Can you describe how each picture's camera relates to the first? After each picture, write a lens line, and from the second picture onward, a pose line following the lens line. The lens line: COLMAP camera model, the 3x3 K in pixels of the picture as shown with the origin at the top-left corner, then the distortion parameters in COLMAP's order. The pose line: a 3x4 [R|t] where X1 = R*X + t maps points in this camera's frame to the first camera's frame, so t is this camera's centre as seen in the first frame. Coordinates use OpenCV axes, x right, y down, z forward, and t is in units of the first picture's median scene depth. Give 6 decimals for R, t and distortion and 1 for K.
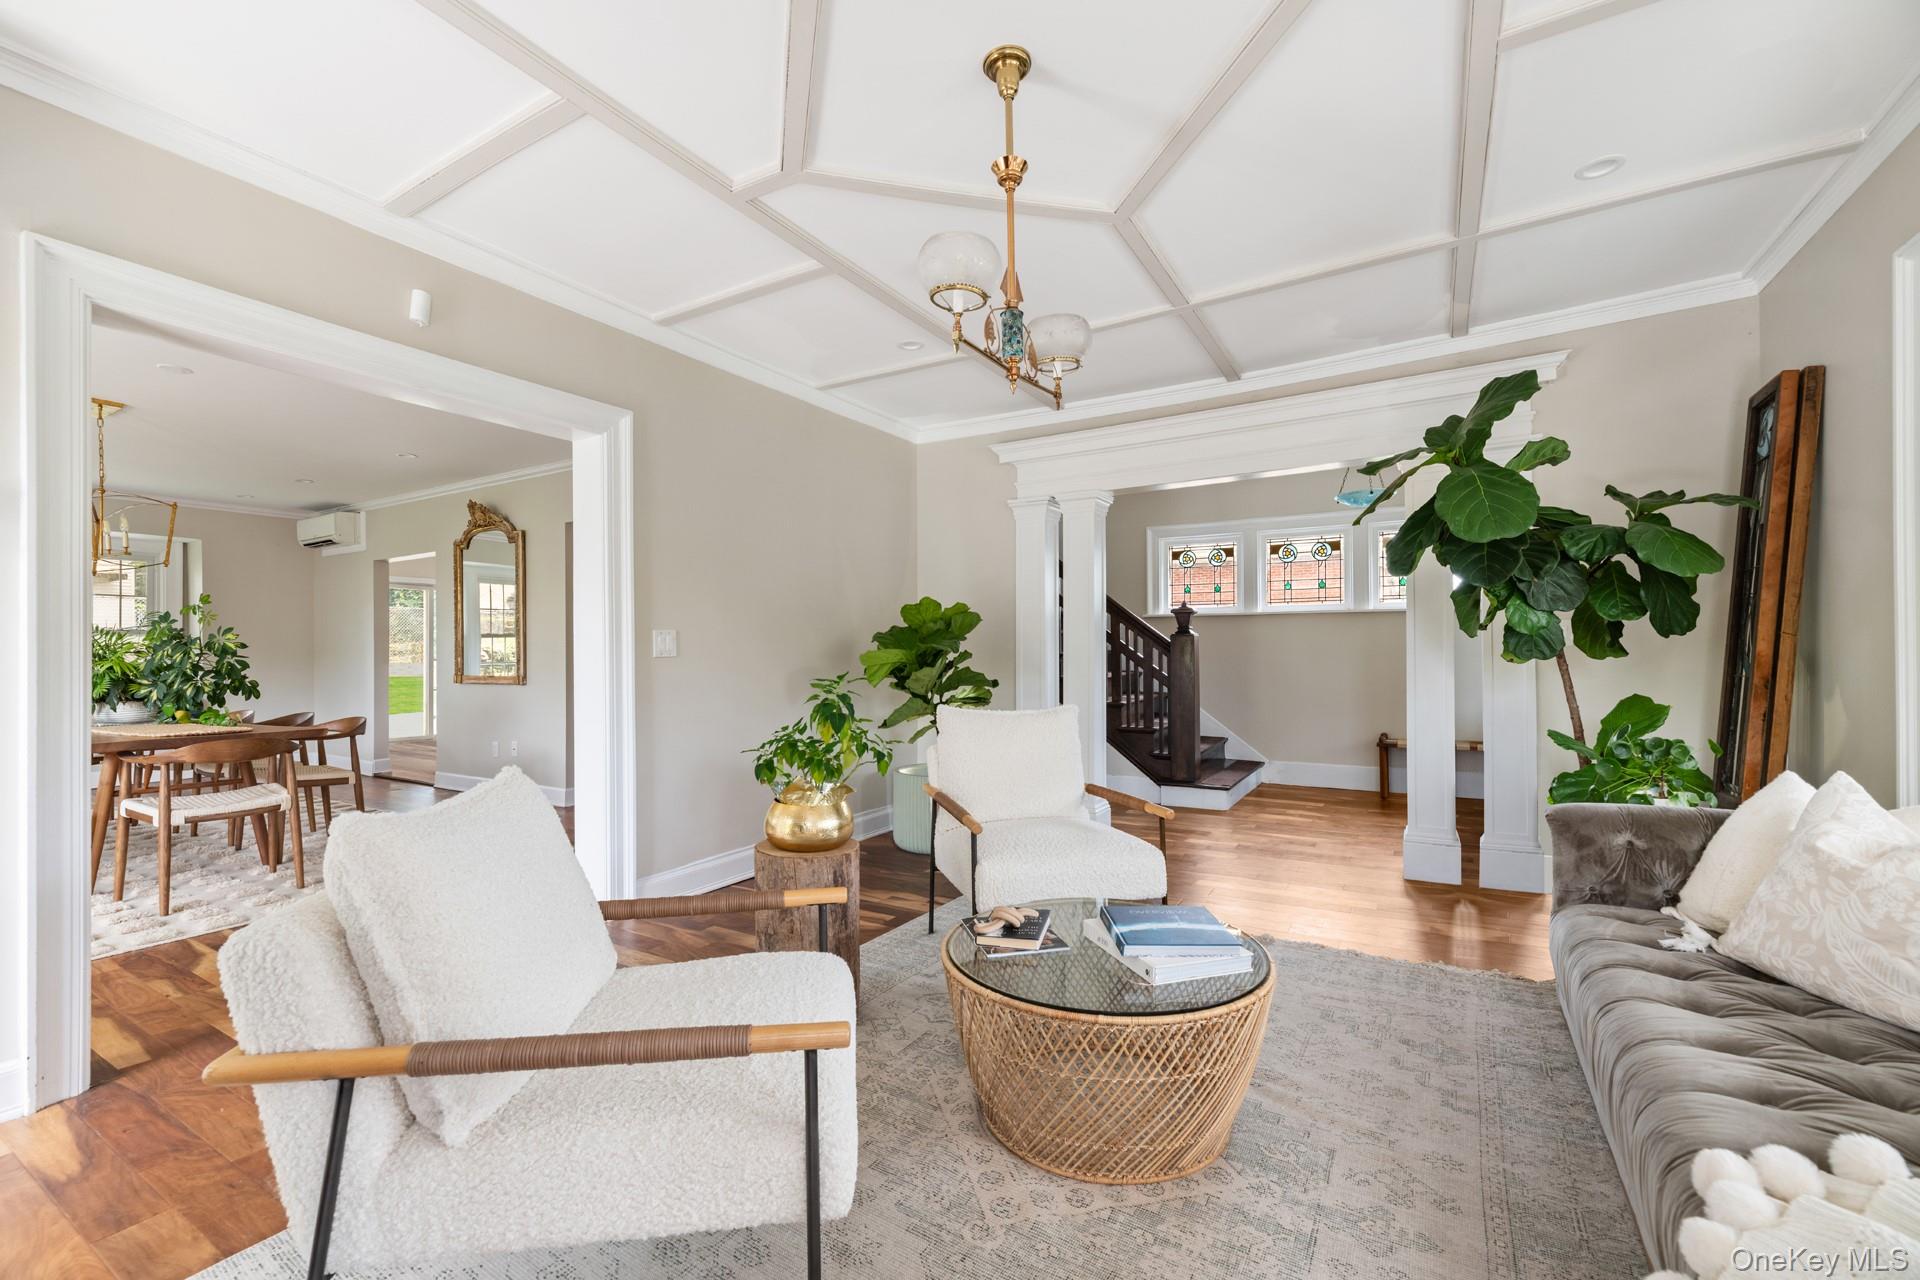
lens RADIAL K [[793.6, 0, 970.3], [0, 793.6, 641.5], [0, 0, 1]] dist [-0.002373, -0.000041]
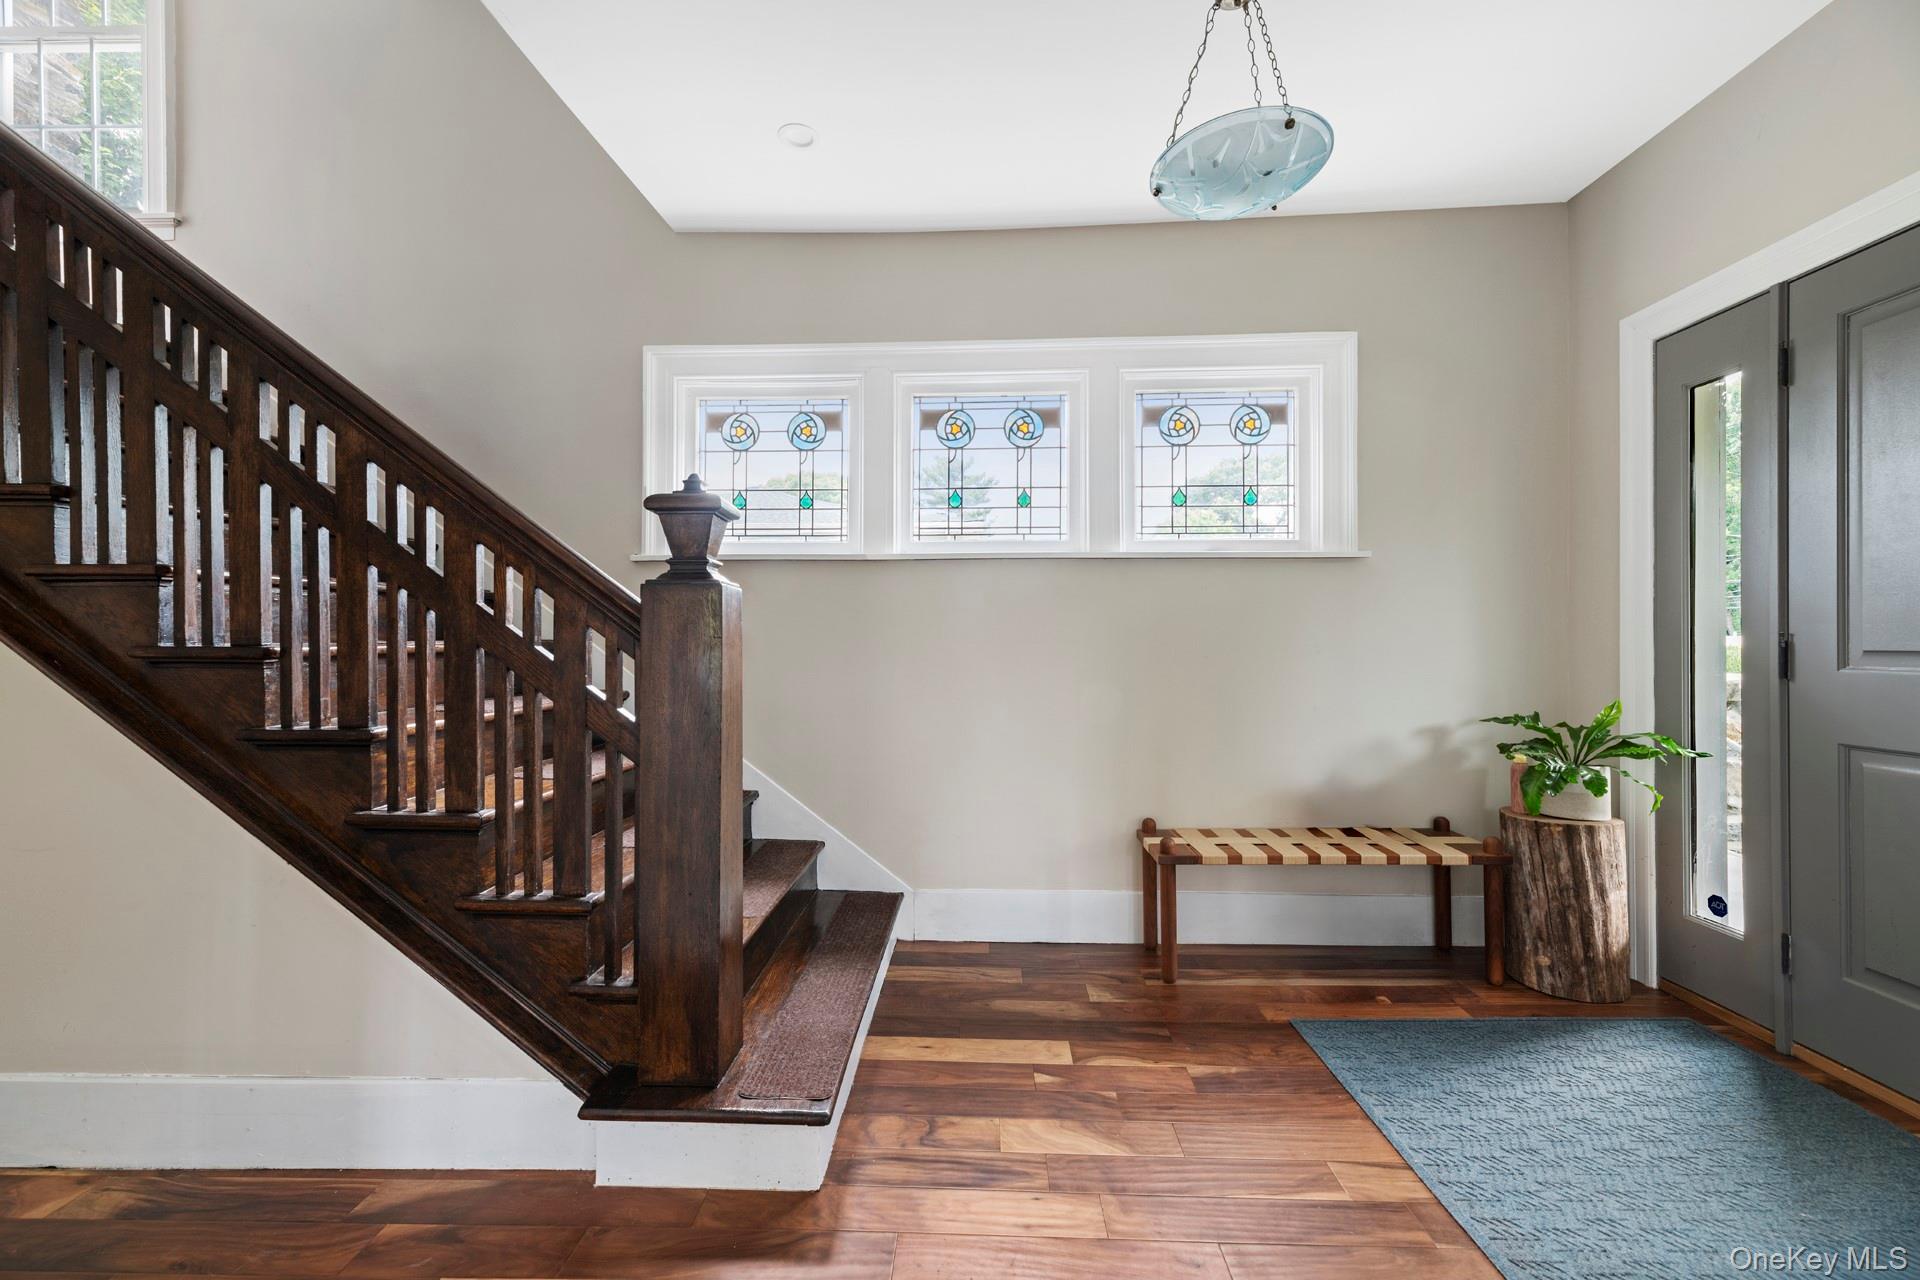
lens RADIAL K [[793.6, 0, 966.0], [0, 793.6, 637.9], [0, 0, 1]] dist [-0.002373, -0.000041]
pose [[0.878791, 0.009645, 0.477109, 0.192906], [-0.013626, 0.999895, 0.004885, 0.008236], [-0.477012, -0.010794, 0.878830, 0.608298]]
